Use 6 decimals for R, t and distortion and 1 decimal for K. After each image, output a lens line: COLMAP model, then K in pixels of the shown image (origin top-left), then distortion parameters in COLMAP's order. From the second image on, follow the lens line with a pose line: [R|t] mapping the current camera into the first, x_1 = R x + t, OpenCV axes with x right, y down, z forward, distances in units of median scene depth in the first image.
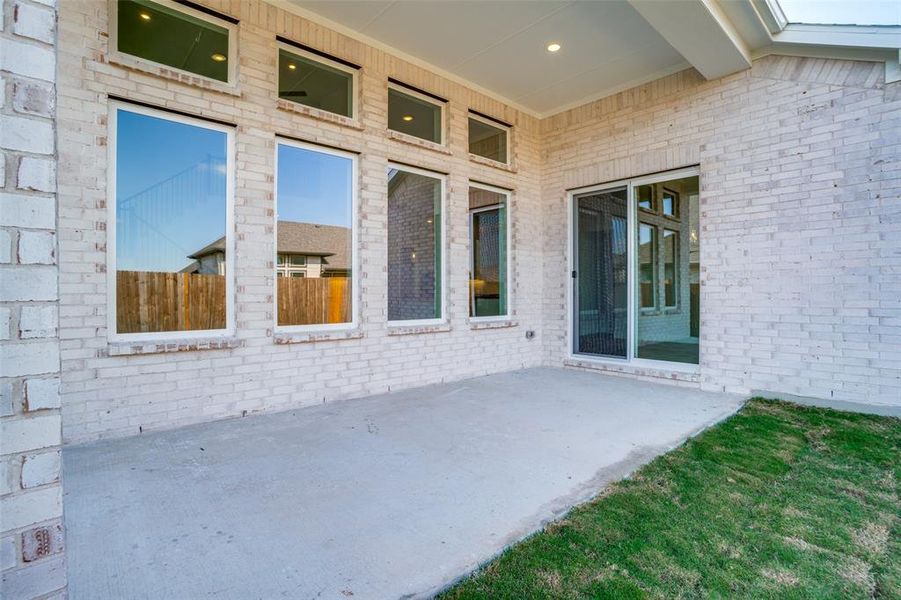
lens RADIAL K [[440.6, 0, 453.4], [0, 440.6, 296.4], [0, 0, 1]] dist [-0.069122, 0.025498]
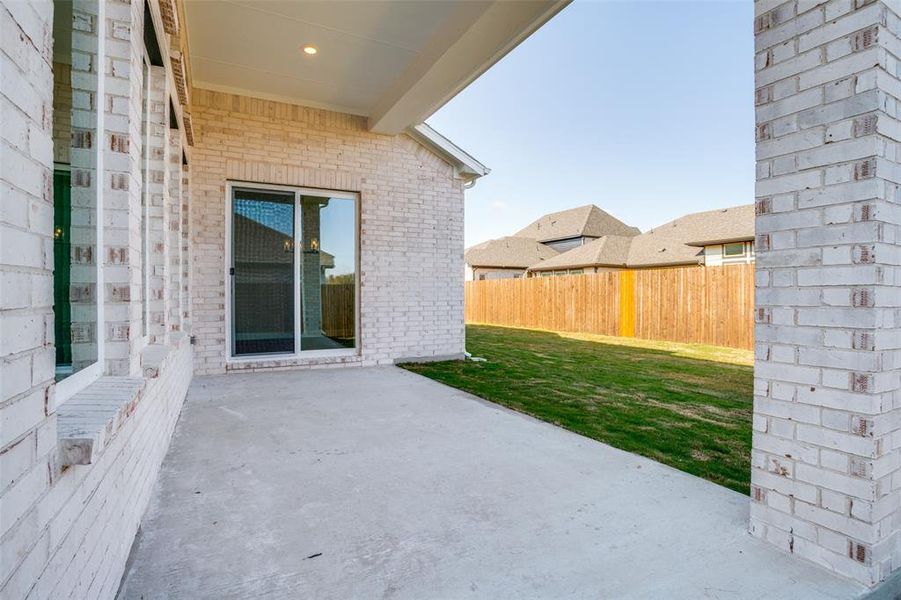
lens RADIAL K [[440.6, 0, 453.4], [0, 440.6, 296.4], [0, 0, 1]] dist [-0.069122, 0.025498]
pose [[0.256270, -0.000316, 0.966605, -0.664057], [0.008943, 0.999958, -0.002044, 0.011719], [-0.966564, 0.009169, 0.256262, 0.416170]]
